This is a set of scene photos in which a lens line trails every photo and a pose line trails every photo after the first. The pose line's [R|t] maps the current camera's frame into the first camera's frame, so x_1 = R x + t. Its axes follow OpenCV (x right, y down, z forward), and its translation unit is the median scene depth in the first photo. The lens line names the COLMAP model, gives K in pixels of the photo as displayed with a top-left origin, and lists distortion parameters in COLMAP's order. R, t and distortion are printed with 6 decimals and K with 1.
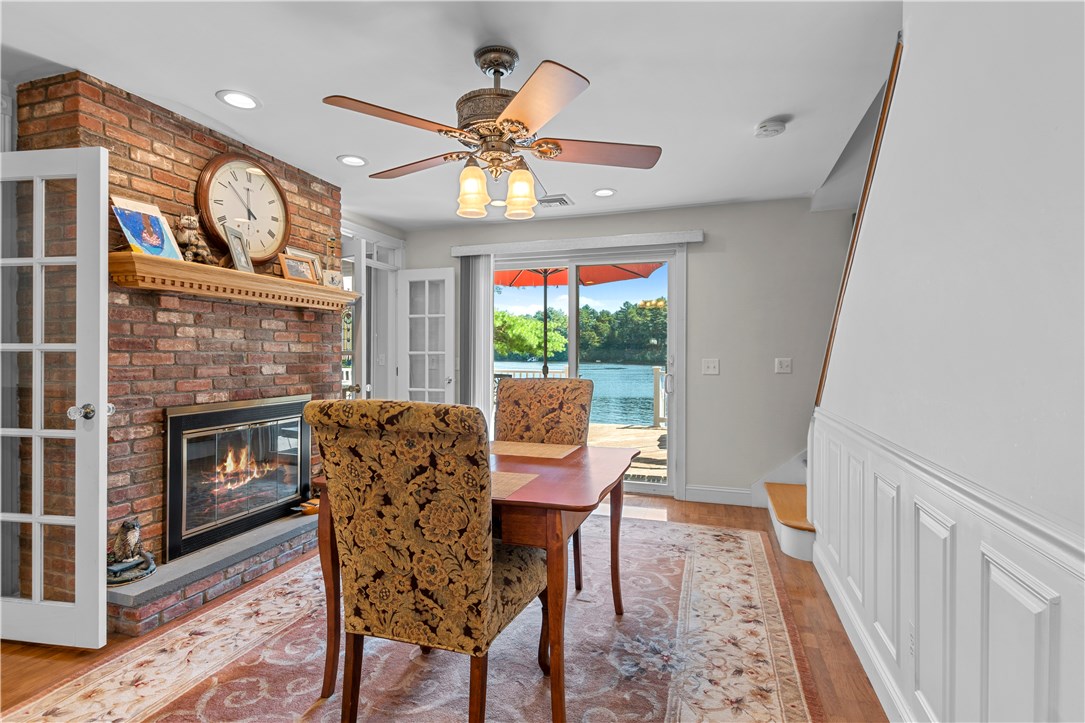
lens RADIAL K [[520.6, 0, 550.8], [0, 520.6, 358.2], [0, 0, 1]] dist [0.018733, -0.008479]
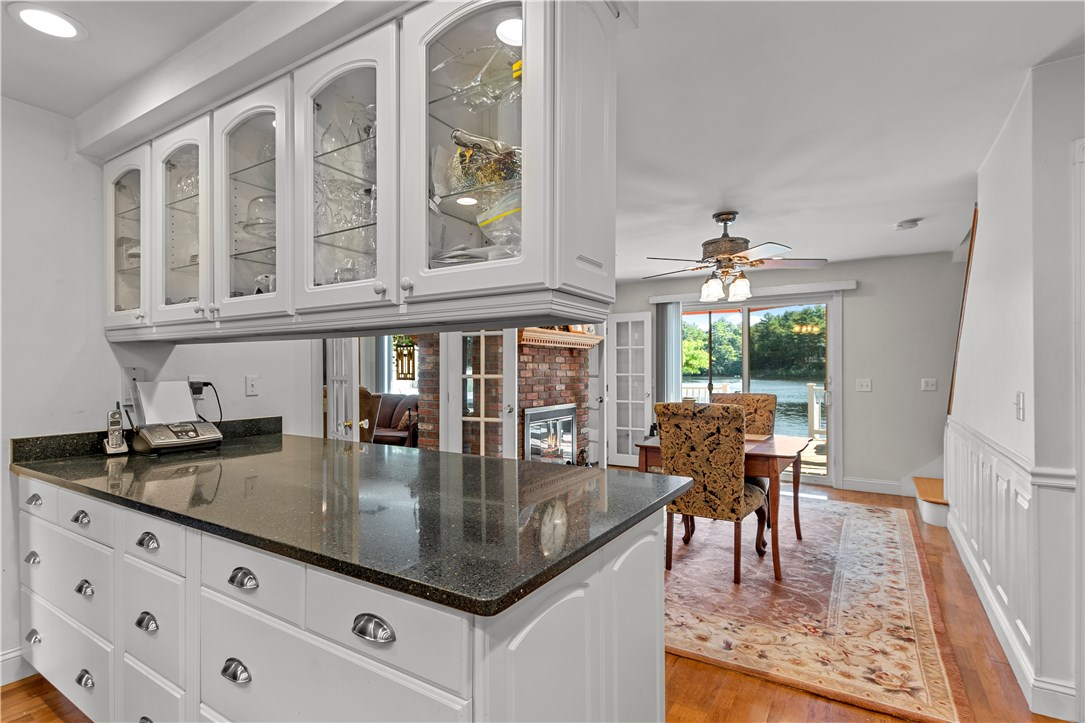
lens RADIAL K [[520.6, 0, 544.4], [0, 520.6, 369.7], [0, 0, 1]] dist [0.018733, -0.008479]
pose [[0.966788, -0.006294, -0.255501, -0.195558], [0.004522, 0.999961, -0.007520, -0.024783], [0.255539, 0.006115, 0.966780, -0.701583]]
